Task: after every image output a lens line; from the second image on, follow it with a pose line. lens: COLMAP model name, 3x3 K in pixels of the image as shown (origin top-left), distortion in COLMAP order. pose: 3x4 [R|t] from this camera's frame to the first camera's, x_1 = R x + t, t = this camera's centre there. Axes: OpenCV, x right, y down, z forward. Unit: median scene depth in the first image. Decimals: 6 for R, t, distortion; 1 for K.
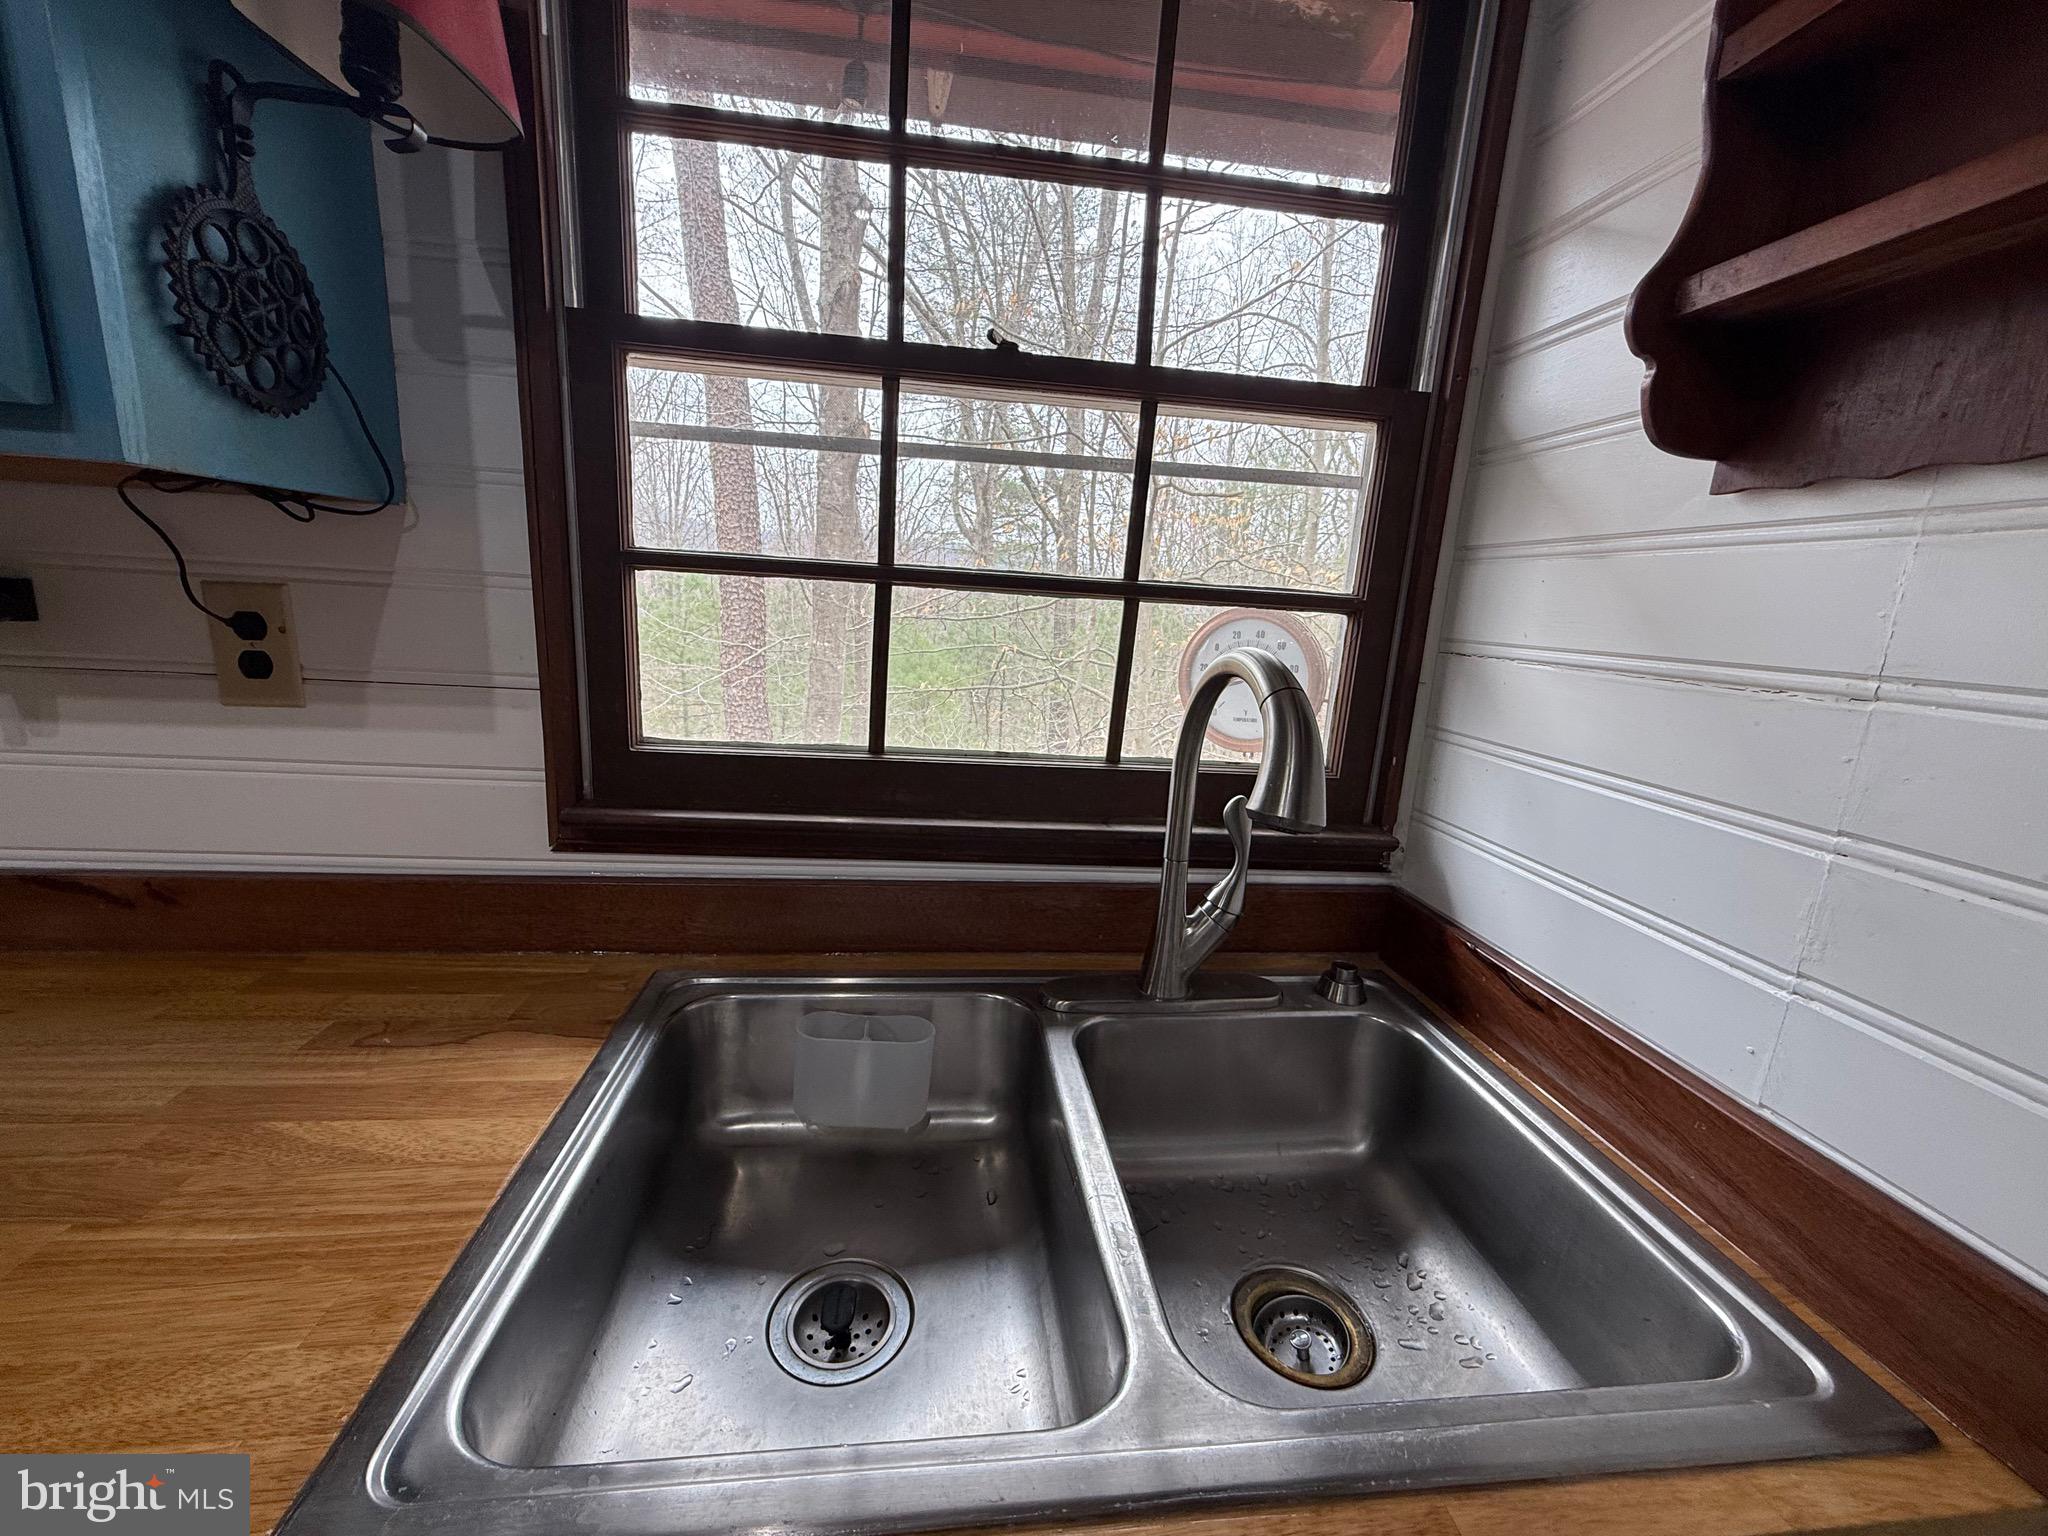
lens RADIAL K [[815.4, 0, 1019.6], [0, 815.4, 770.3], [0, 0, 1]] dist [-0.000811, 0.000370]
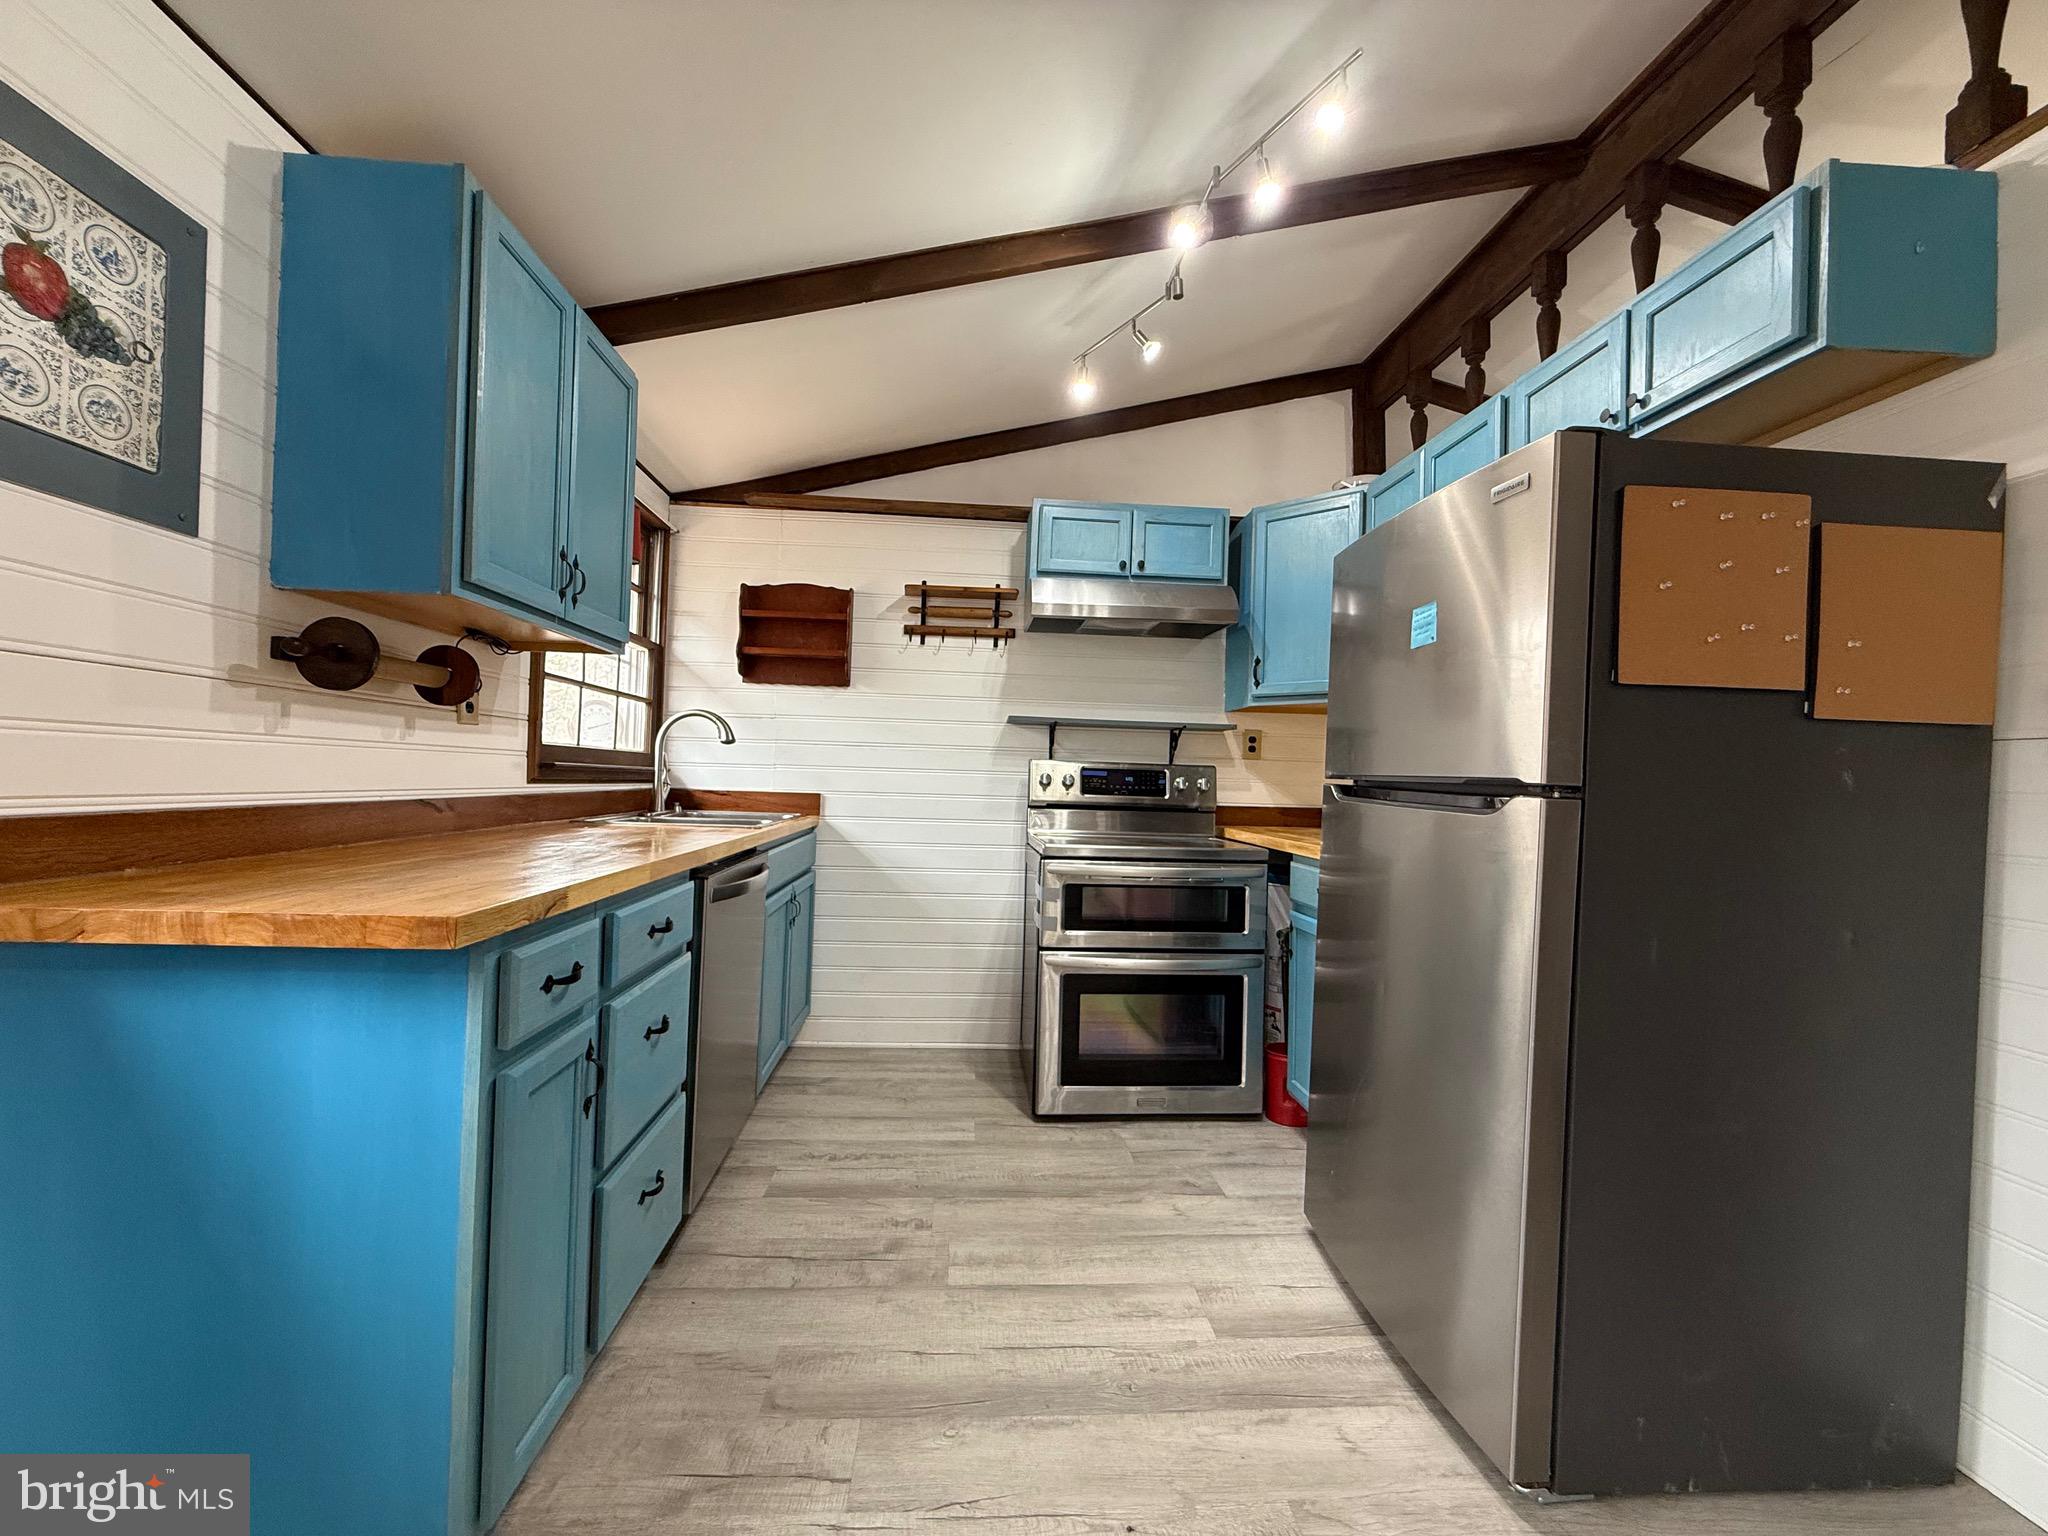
lens RADIAL K [[815.4, 0, 1018.8], [0, 815.4, 772.9], [0, 0, 1]] dist [-0.000811, 0.000370]
pose [[0.041383, -0.049921, 0.997895, -3.177045], [0.185795, 0.981716, 0.041407, 0.256211], [-0.981717, 0.183691, 0.049902, -0.671671]]
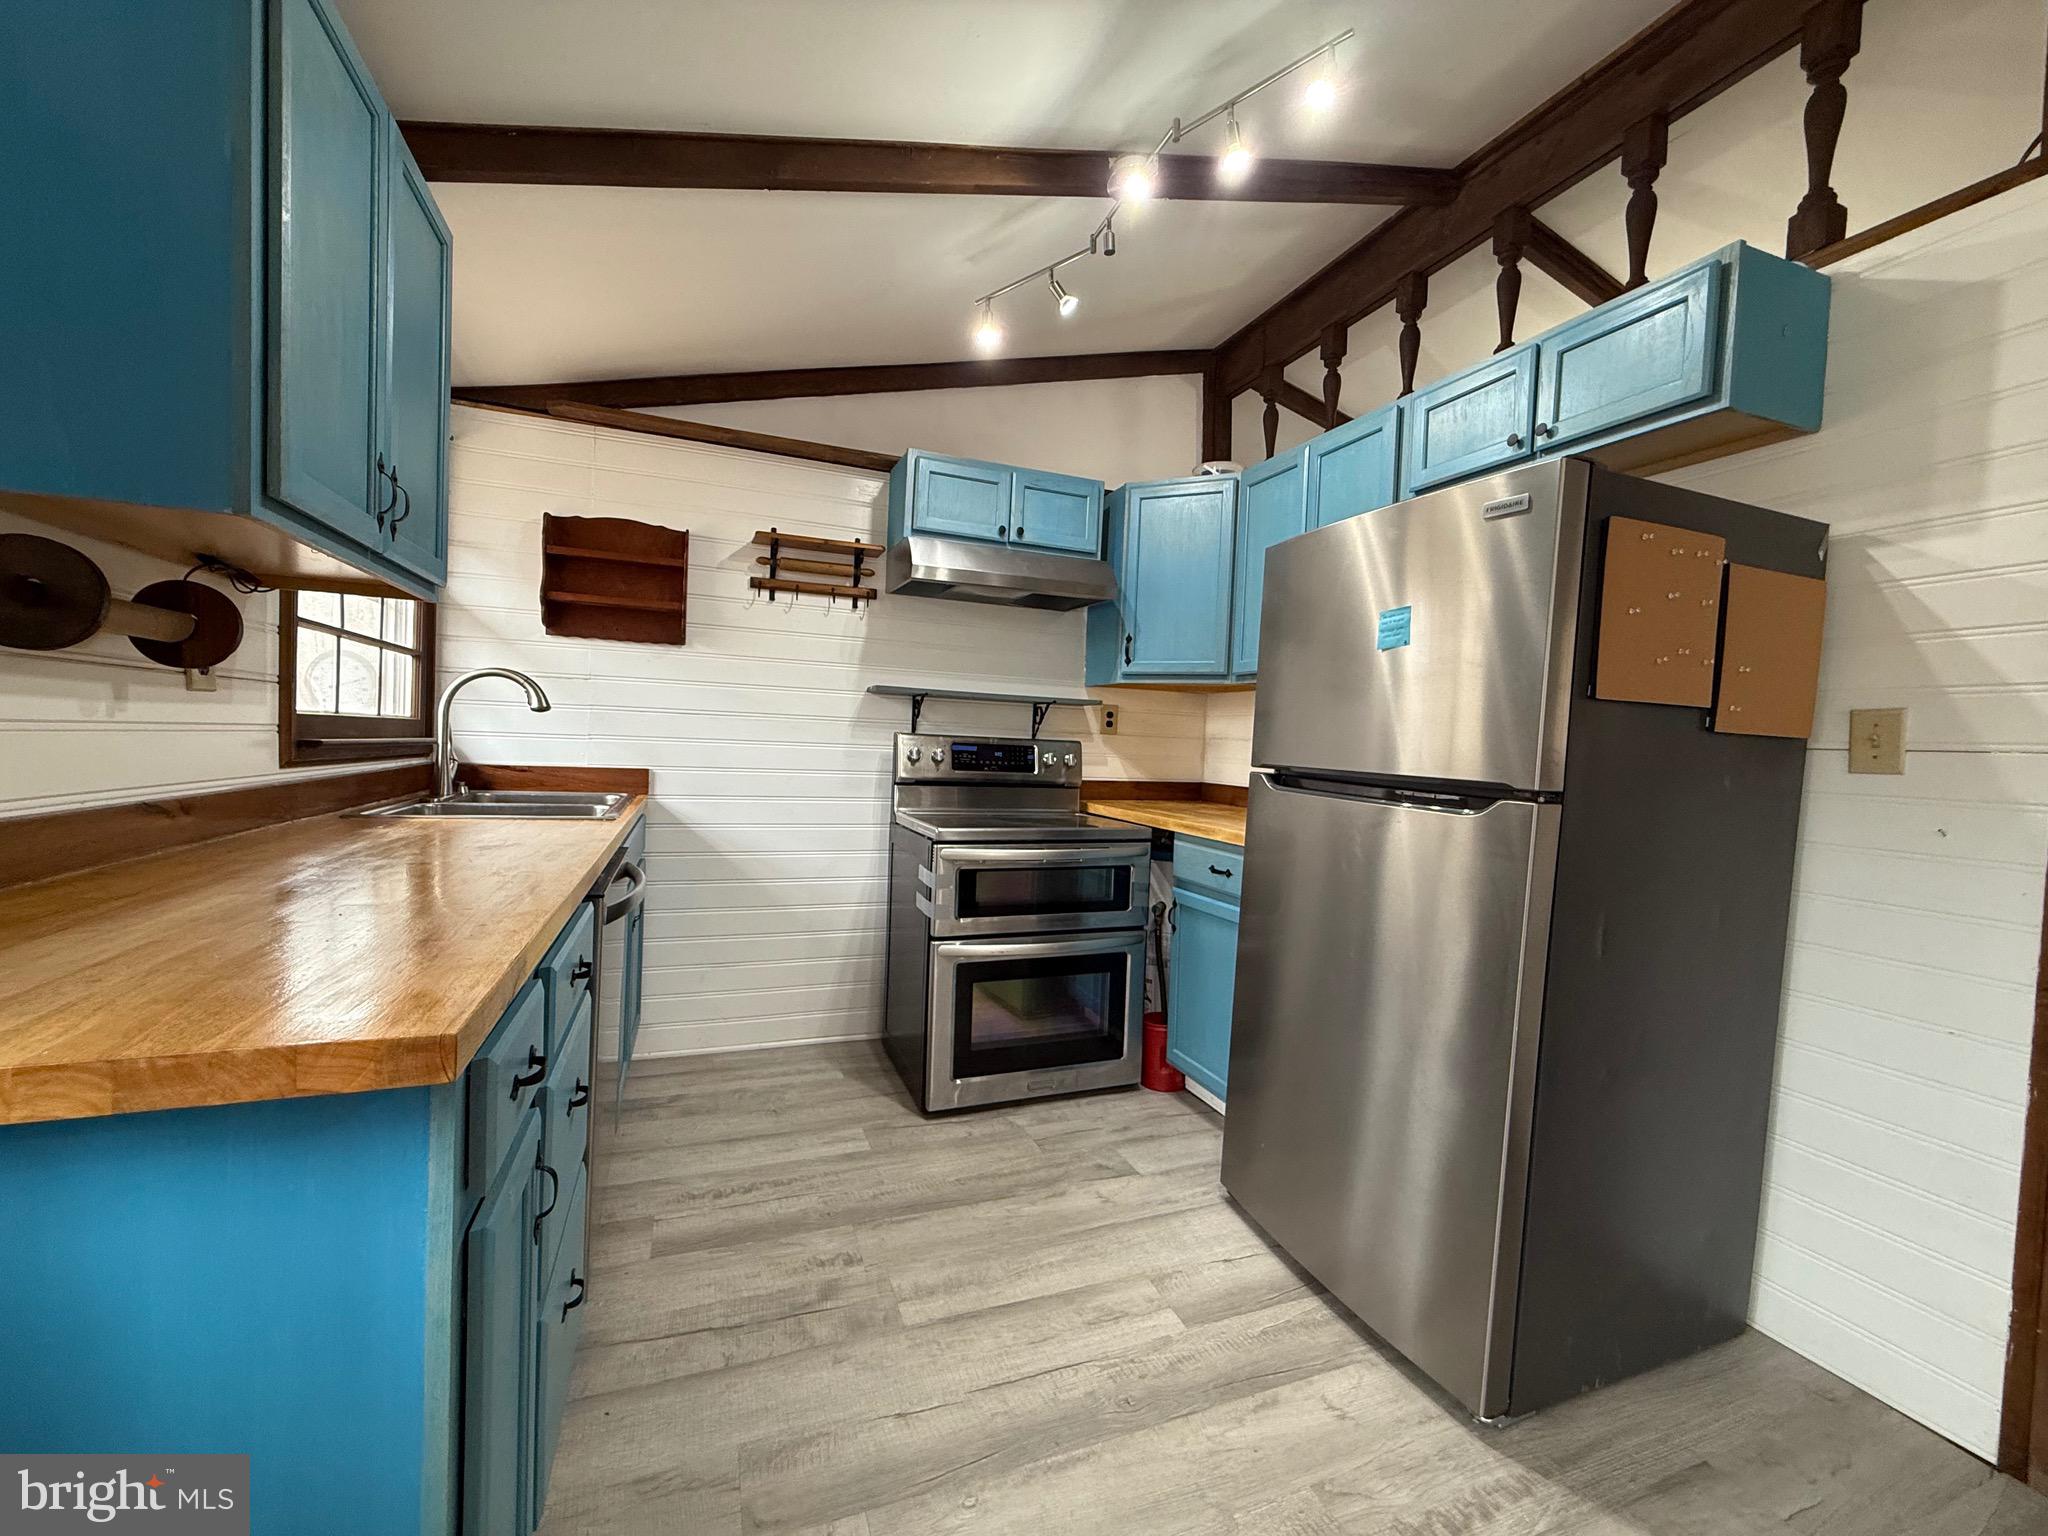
lens RADIAL K [[815.4, 0, 1018.6], [0, 815.4, 773.1], [0, 0, 1]] dist [-0.000811, 0.000370]
pose [[-0.252843, -0.104743, 0.961821, -2.934669], [0.151865, 0.977503, 0.146373, 0.095938], [-0.955514, 0.183076, -0.231248, -0.204444]]
